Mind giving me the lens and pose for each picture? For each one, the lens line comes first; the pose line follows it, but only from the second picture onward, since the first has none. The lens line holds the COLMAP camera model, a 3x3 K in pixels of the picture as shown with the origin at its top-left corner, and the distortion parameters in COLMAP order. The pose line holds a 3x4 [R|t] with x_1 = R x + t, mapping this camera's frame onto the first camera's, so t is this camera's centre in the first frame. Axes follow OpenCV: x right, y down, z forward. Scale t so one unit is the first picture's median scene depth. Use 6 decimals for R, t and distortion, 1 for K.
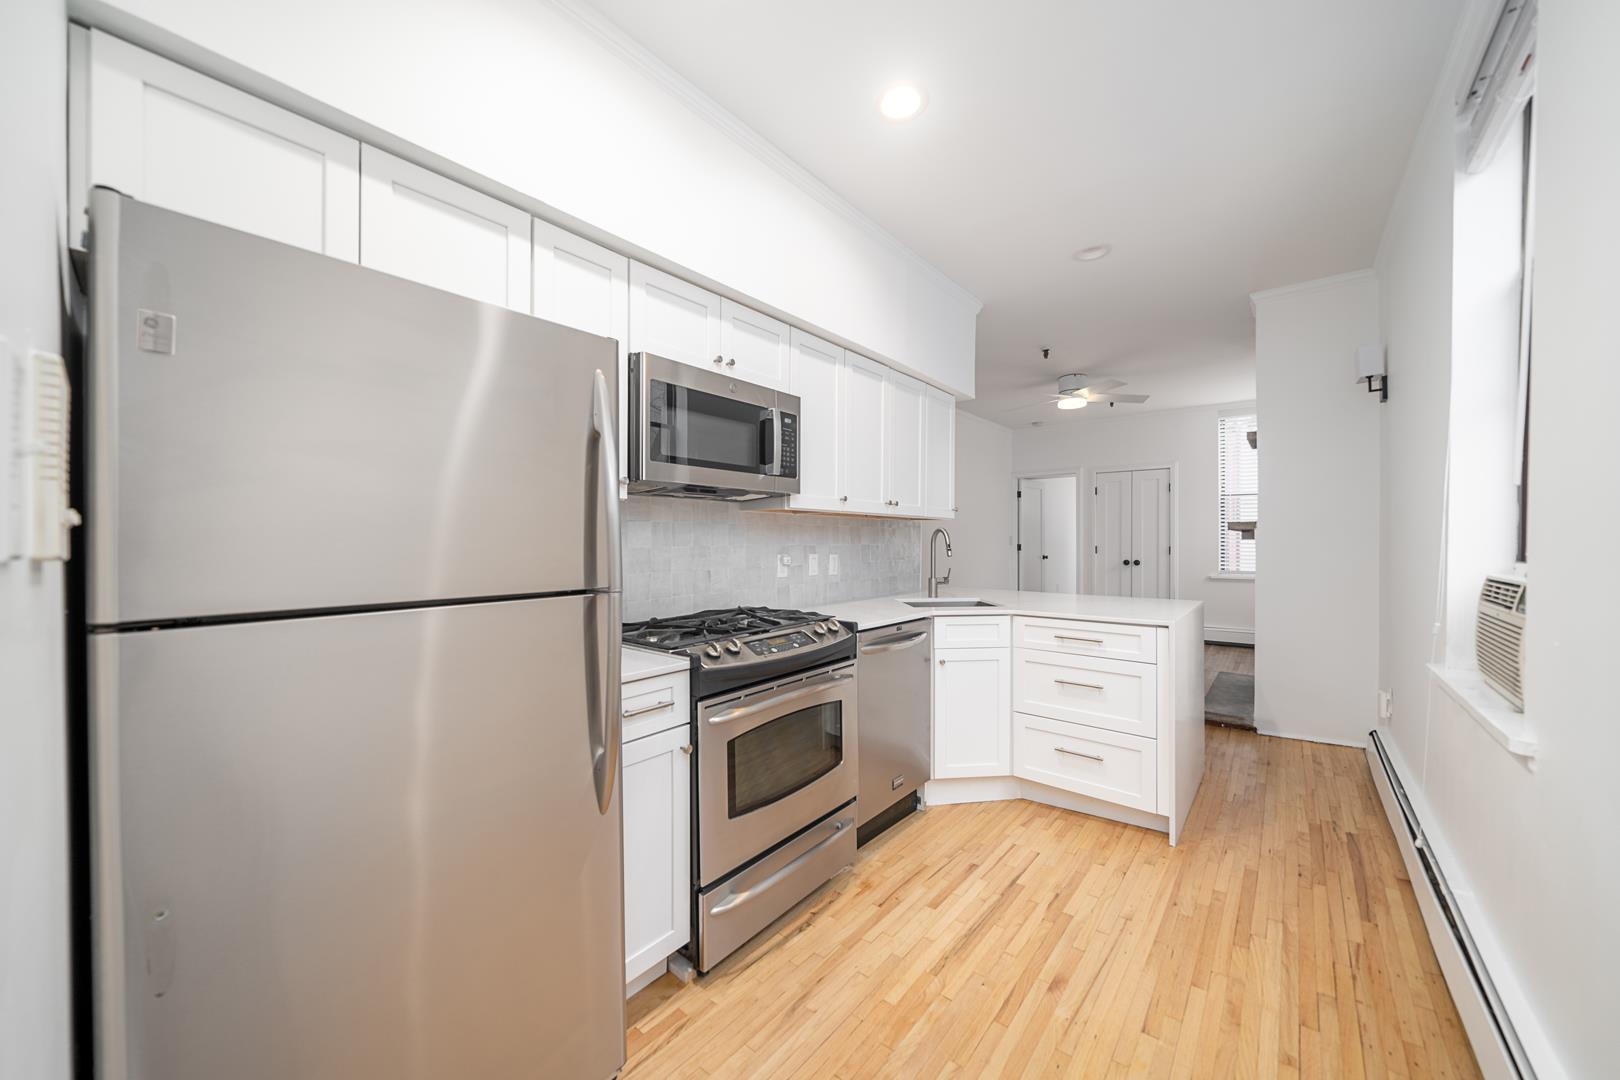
lens RADIAL K [[607.2, 0, 813.9], [0, 607.2, 540.4], [0, 0, 1]] dist [-0.002821, -0.000011]
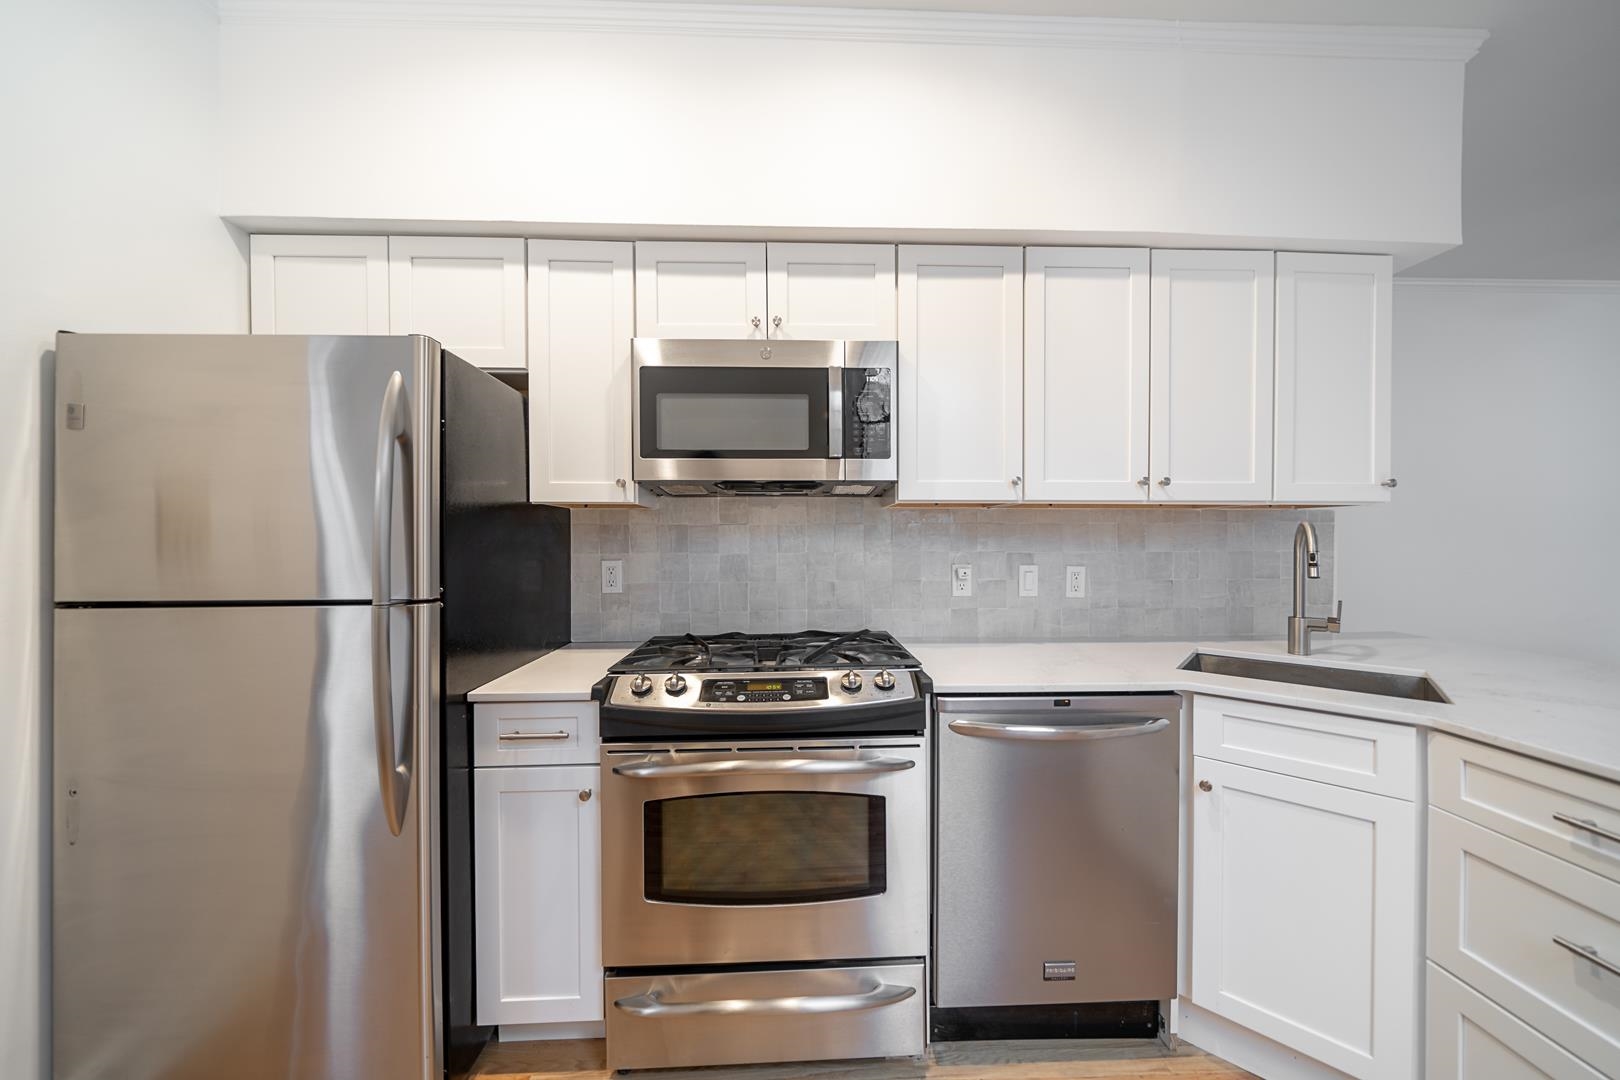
lens RADIAL K [[552.0, 0, 809.6], [0, 552.0, 547.4], [0, 0, 1]] dist [-0.005179, -0.000195]
pose [[0.645965, 0.005882, -0.763344, 0.394987], [0.002216, 0.999952, 0.009581, -0.005390], [0.763364, -0.007881, 0.645921, 0.508129]]
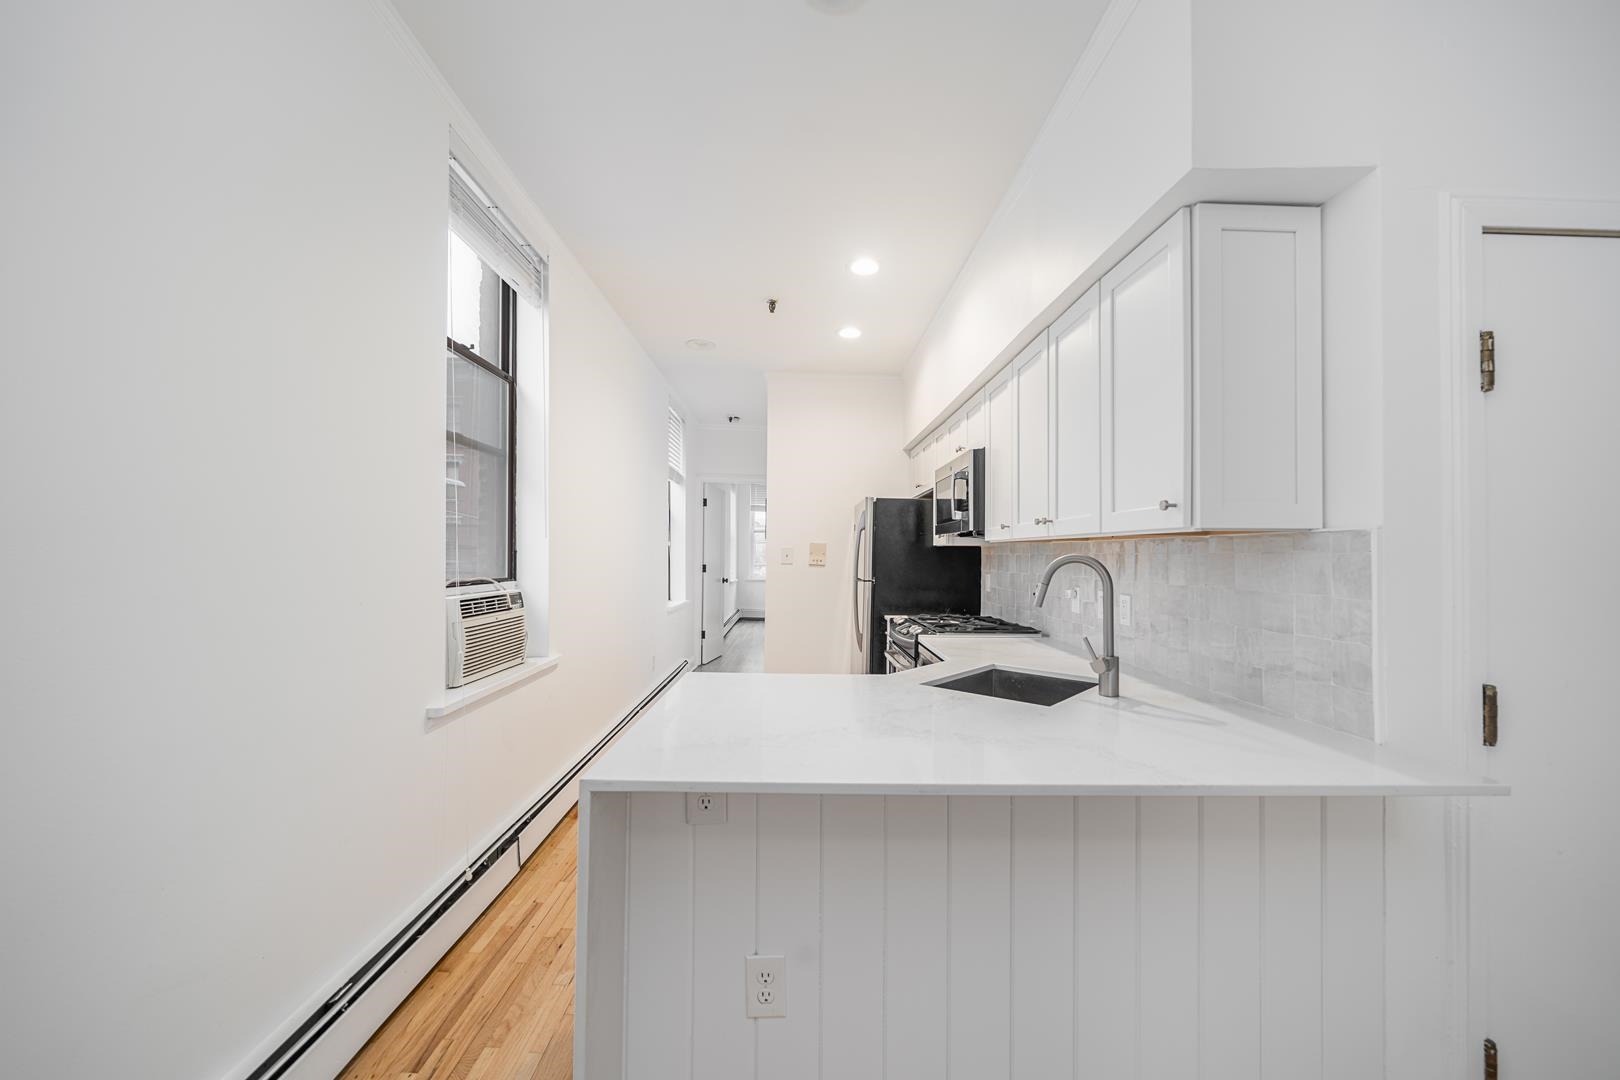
lens RADIAL K [[607.2, 0, 815.7], [0, 607.2, 551.2], [0, 0, 1]] dist [-0.002821, -0.000011]
pose [[-0.764050, -0.011092, -0.645062, 0.994575], [-0.009385, 0.999937, -0.006079, -0.026118], [0.645089, 0.001409, -0.764106, 1.744591]]
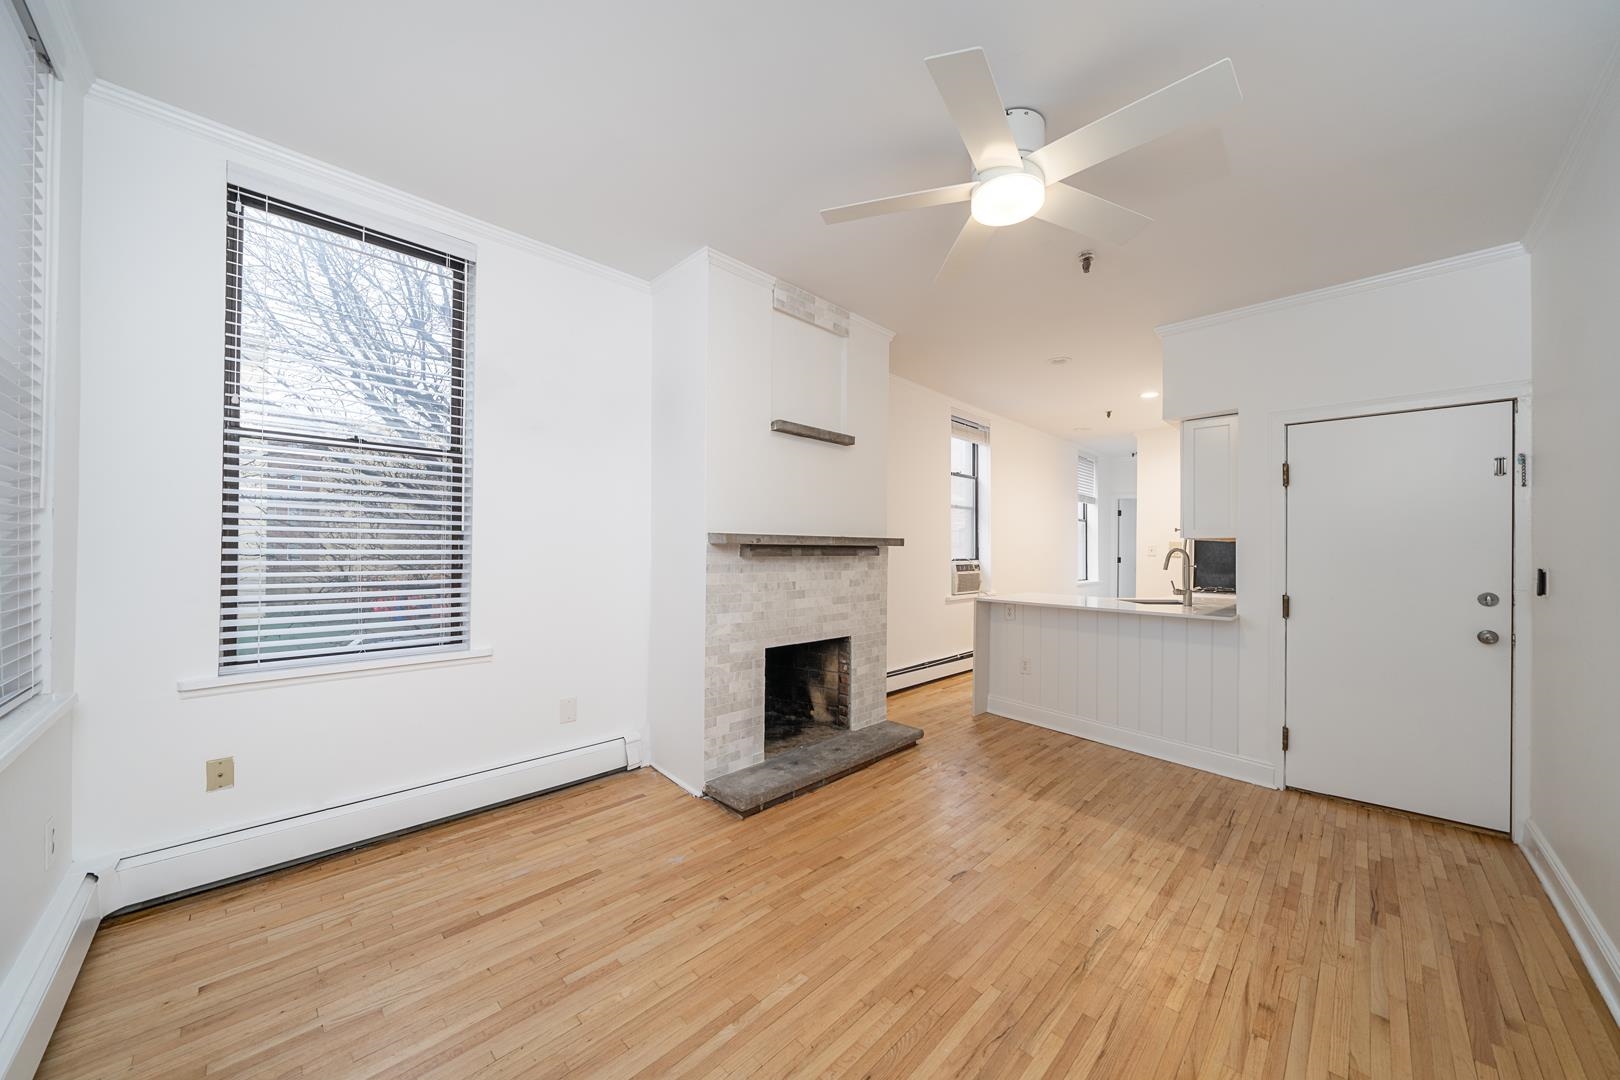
lens RADIAL K [[552.0, 0, 812.5], [0, 552.0, 547.9], [0, 0, 1]] dist [-0.005179, -0.000195]
pose [[-0.992536, -0.007737, 0.121706, 1.130099], [-0.008019, 0.999966, -0.001827, -0.018568], [-0.121687, -0.002789, -0.992565, 3.039603]]
